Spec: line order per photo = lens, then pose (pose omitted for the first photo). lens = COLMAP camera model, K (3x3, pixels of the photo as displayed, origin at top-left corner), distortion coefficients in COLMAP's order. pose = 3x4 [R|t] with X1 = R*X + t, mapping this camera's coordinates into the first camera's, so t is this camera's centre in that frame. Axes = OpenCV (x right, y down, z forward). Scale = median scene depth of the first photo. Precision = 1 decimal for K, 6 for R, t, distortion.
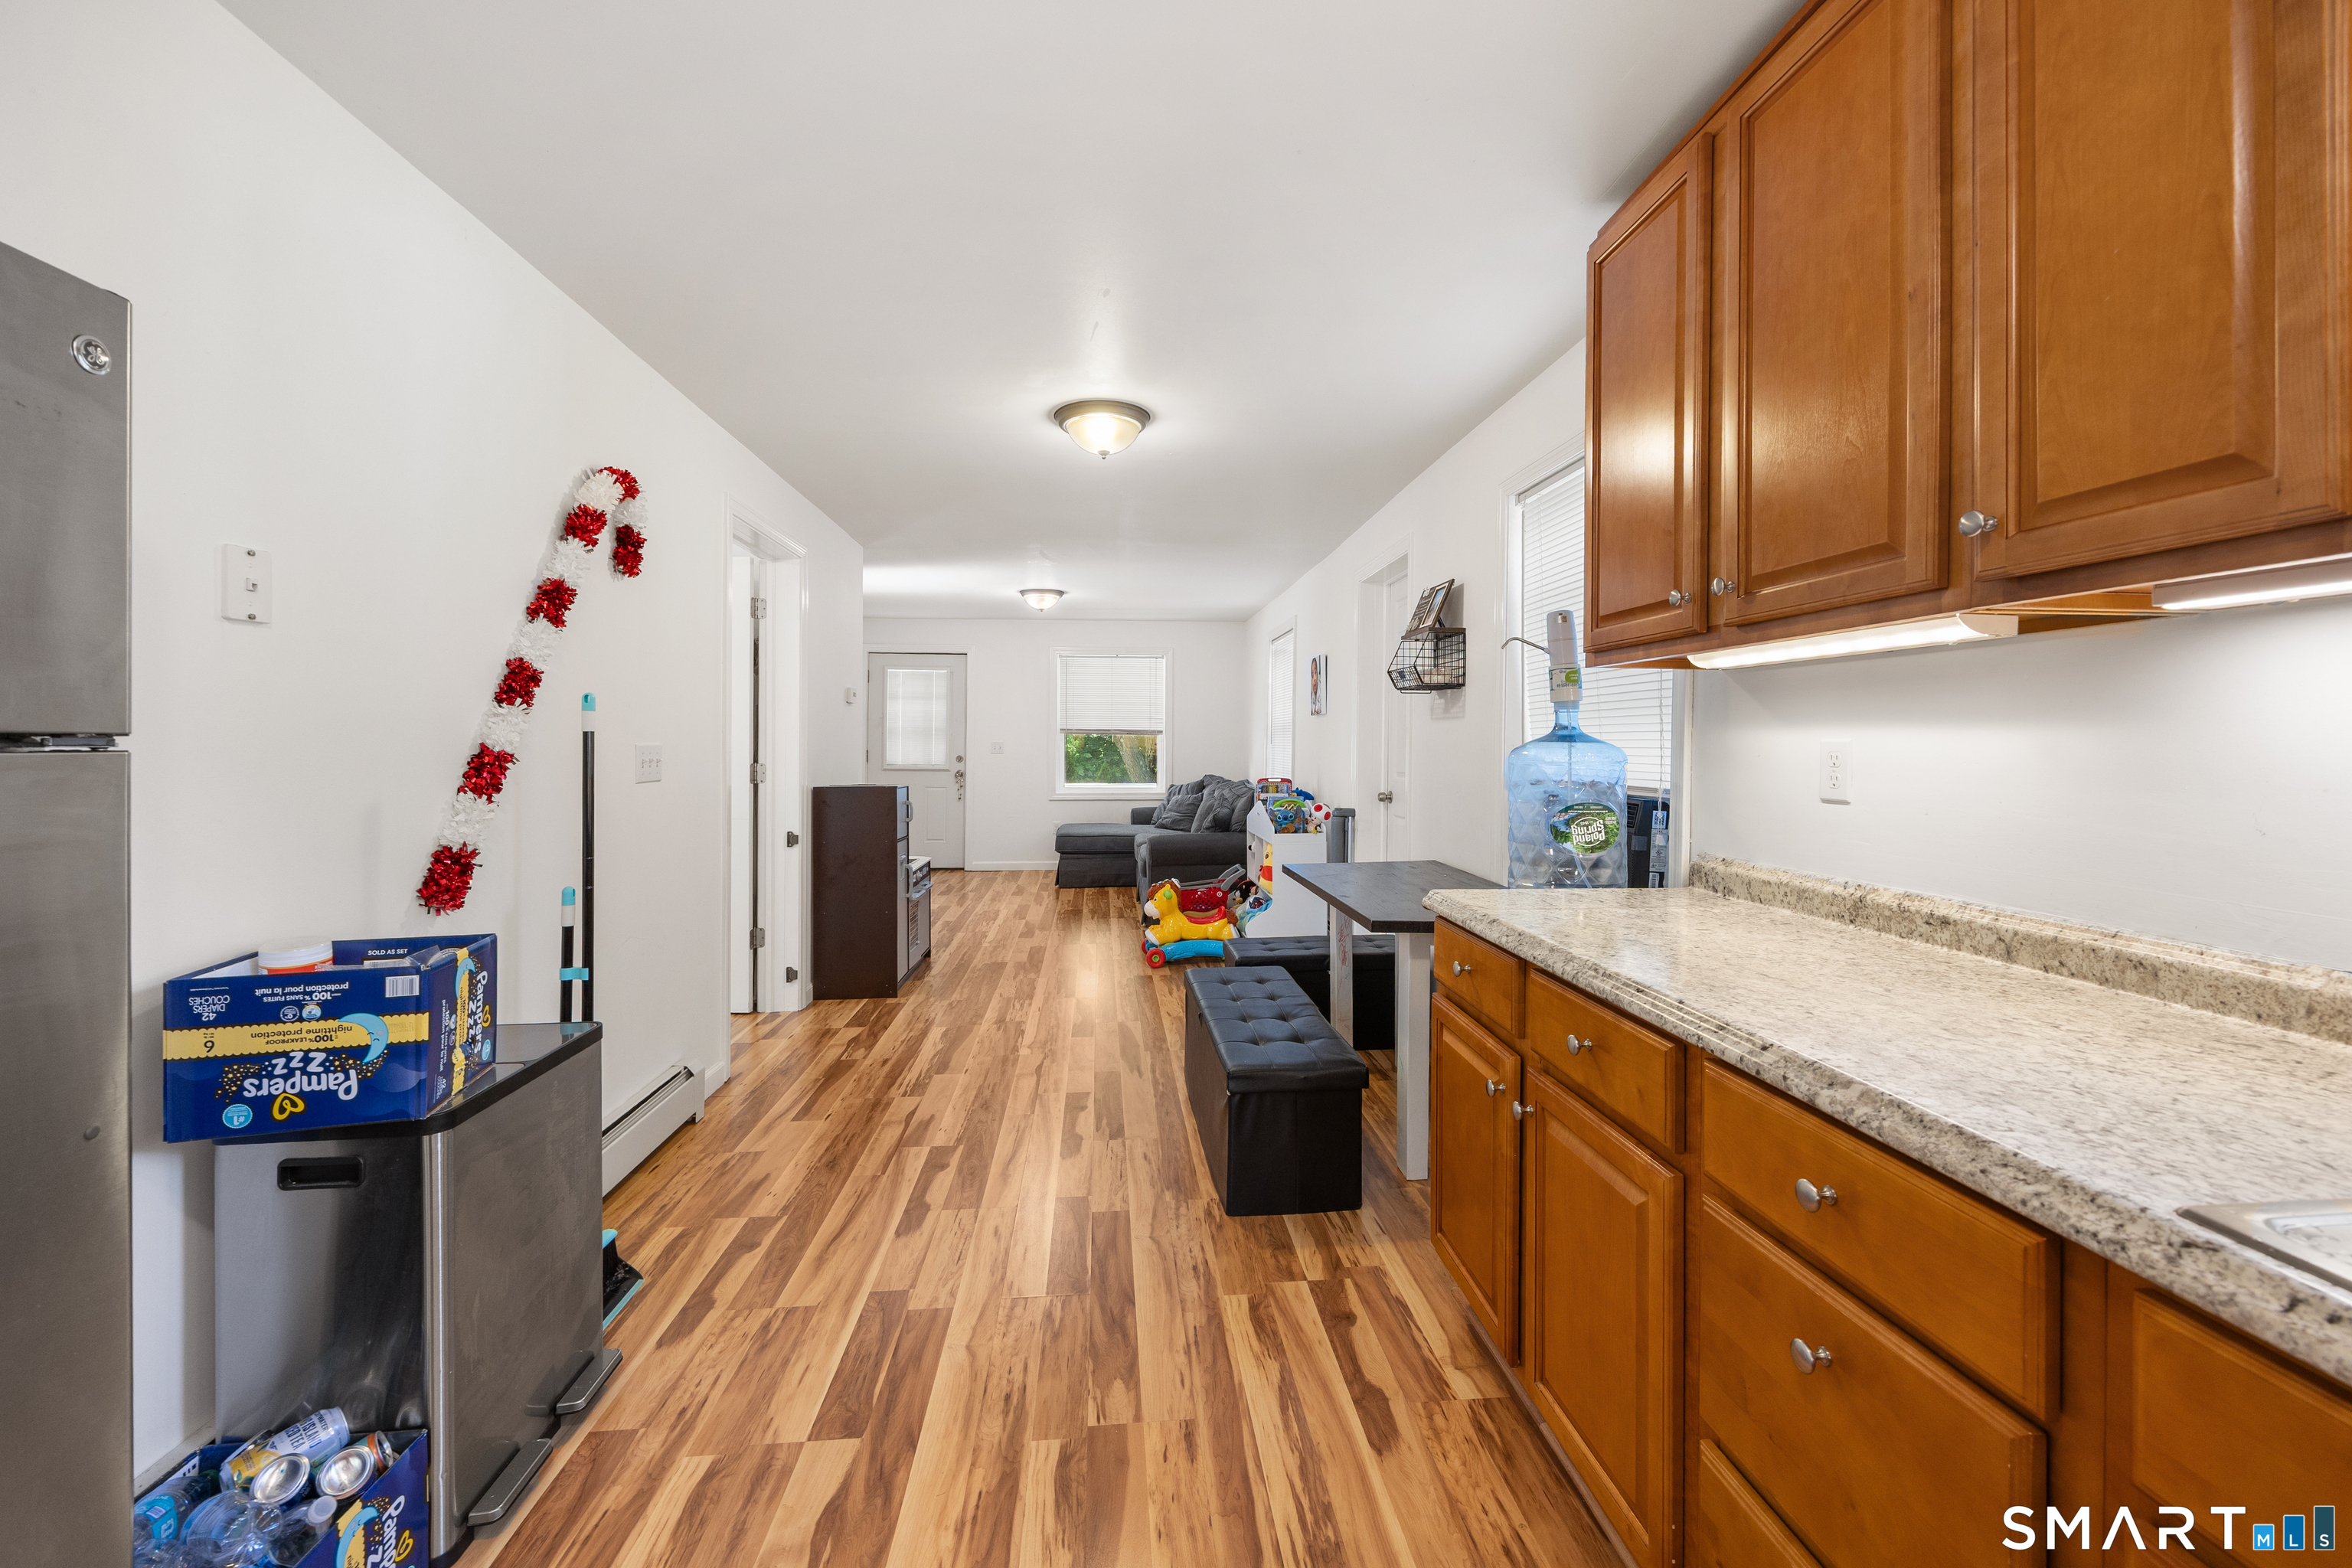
lens RADIAL K [[918.1, 0, 1172.9], [0, 918.1, 747.4], [0, 0, 1]] dist [-0.000548, -0.000440]
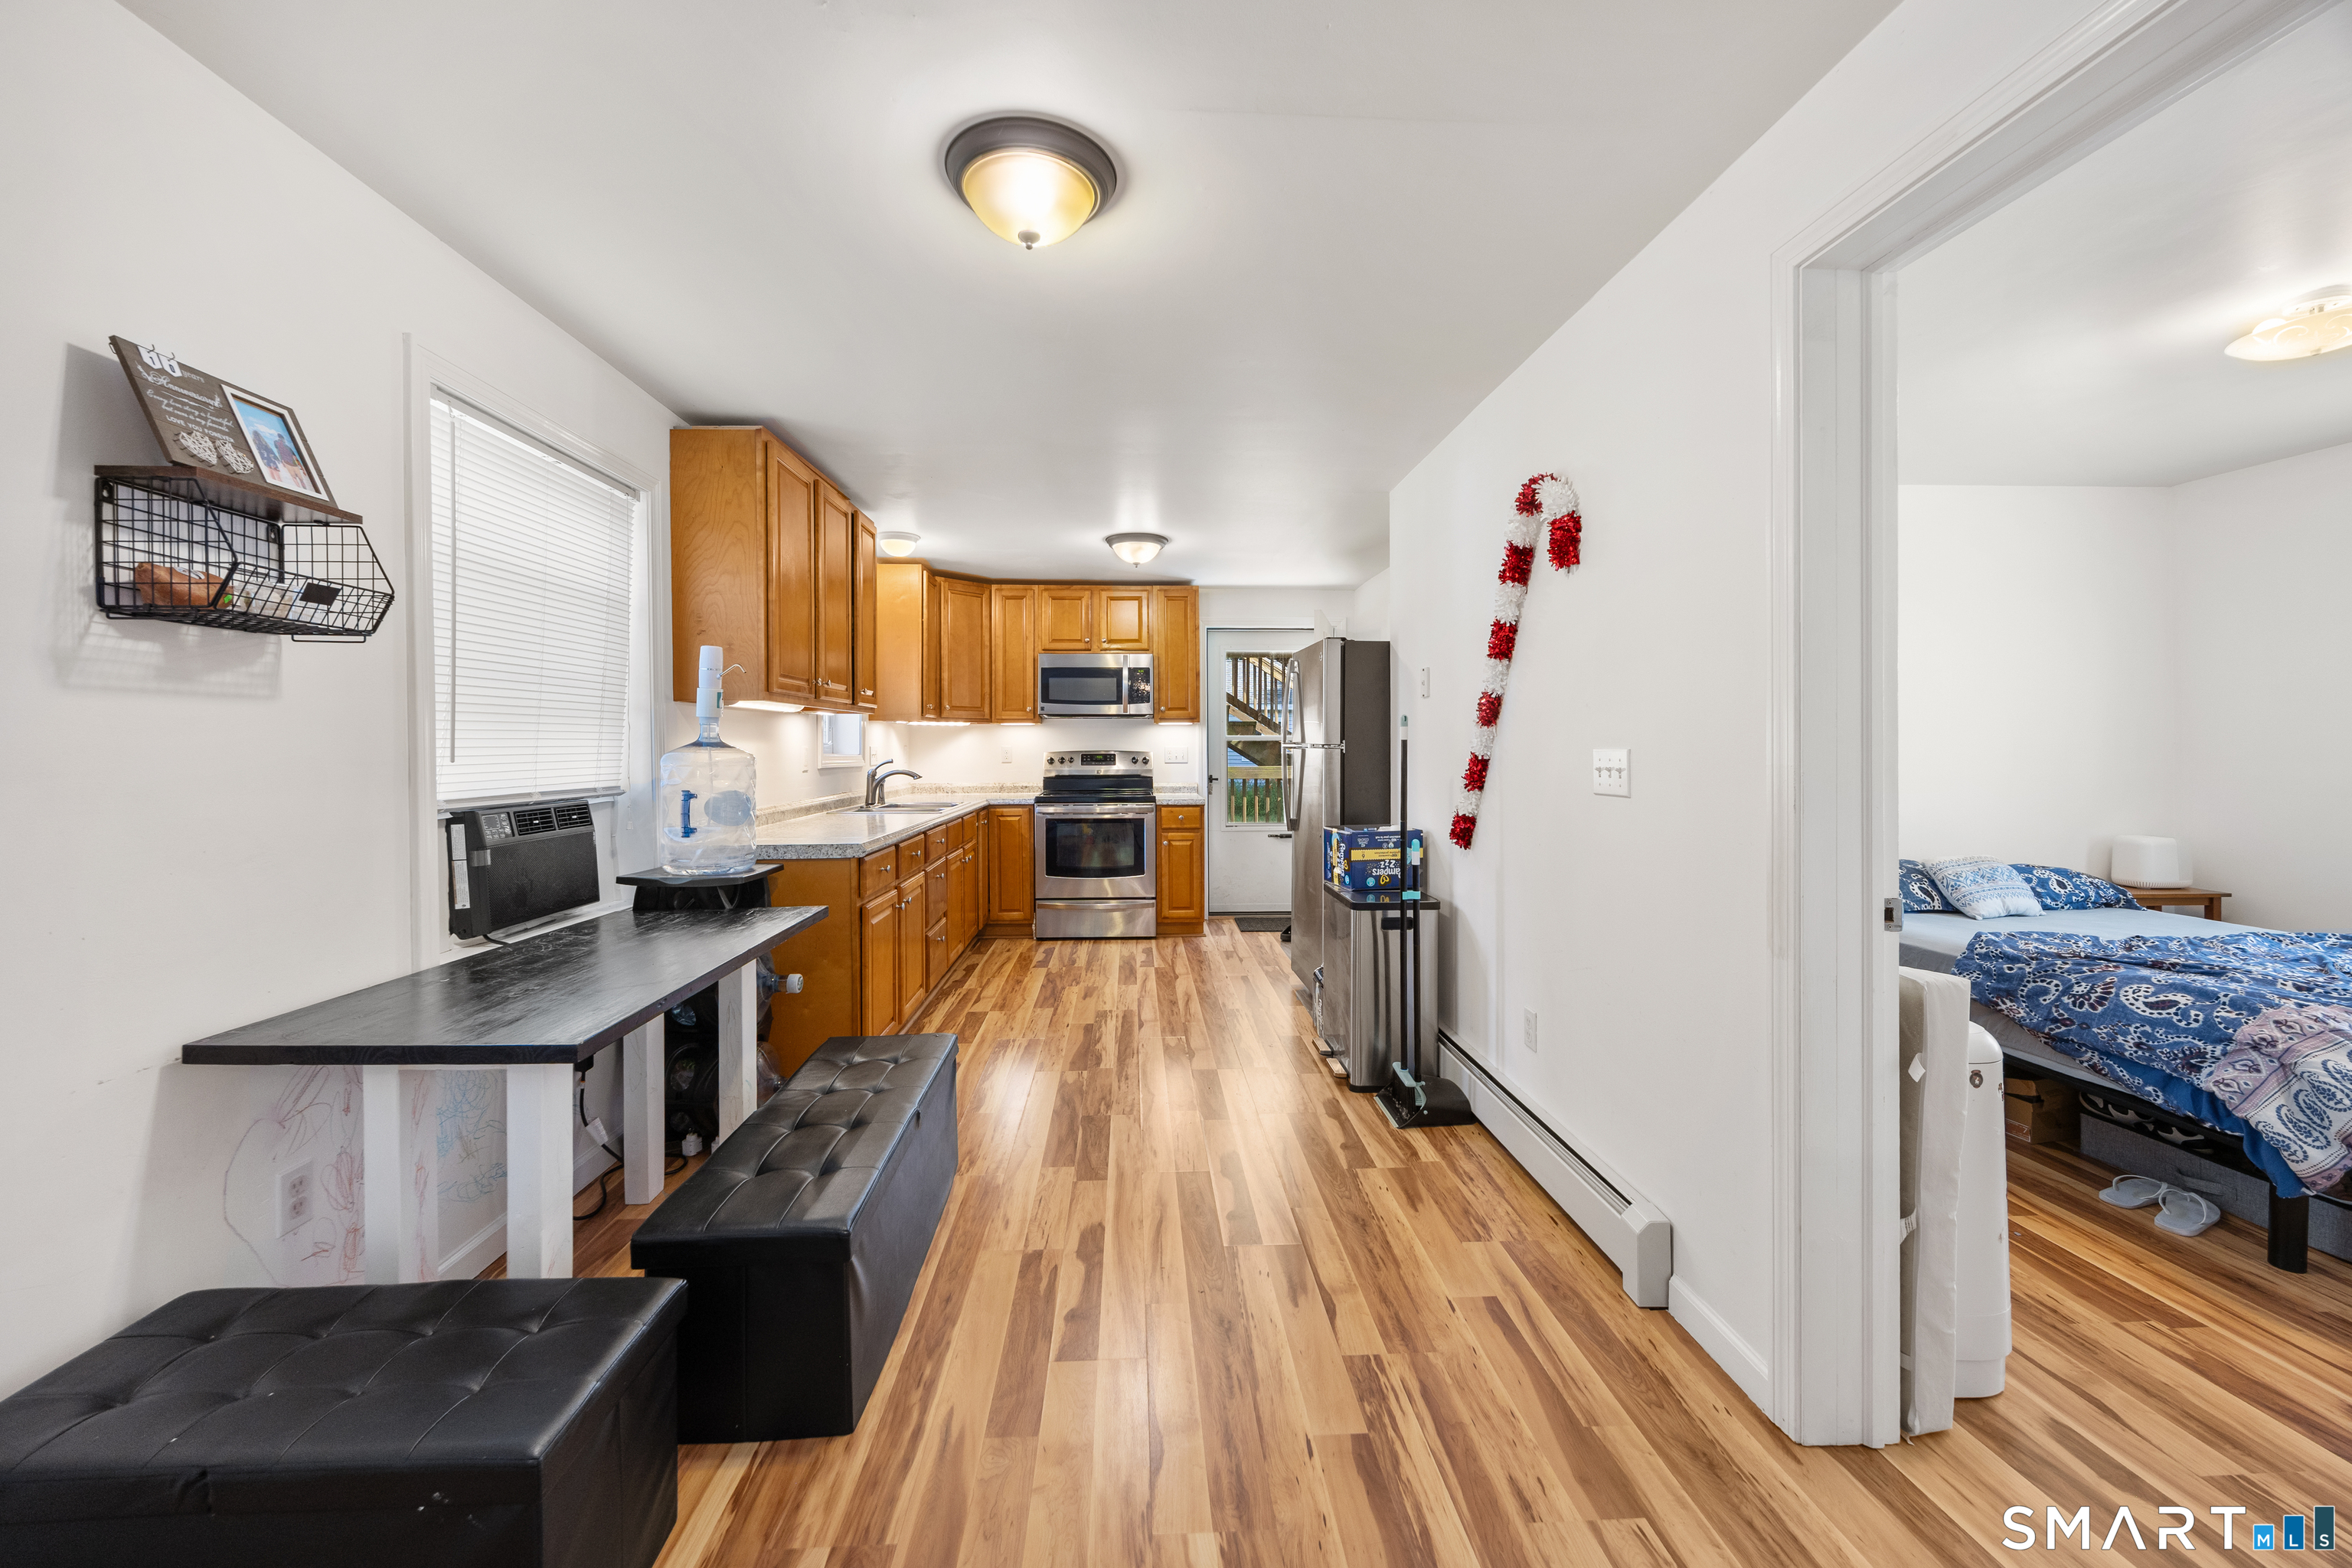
lens RADIAL K [[918.1, 0, 1172.9], [0, 918.1, 747.4], [0, 0, 1]] dist [-0.000548, -0.000440]
pose [[-0.999419, 0.004136, 0.033838, -0.275345], [0.004403, 0.999960, 0.007811, -0.016983], [-0.033804, 0.007955, -0.999397, 2.342579]]
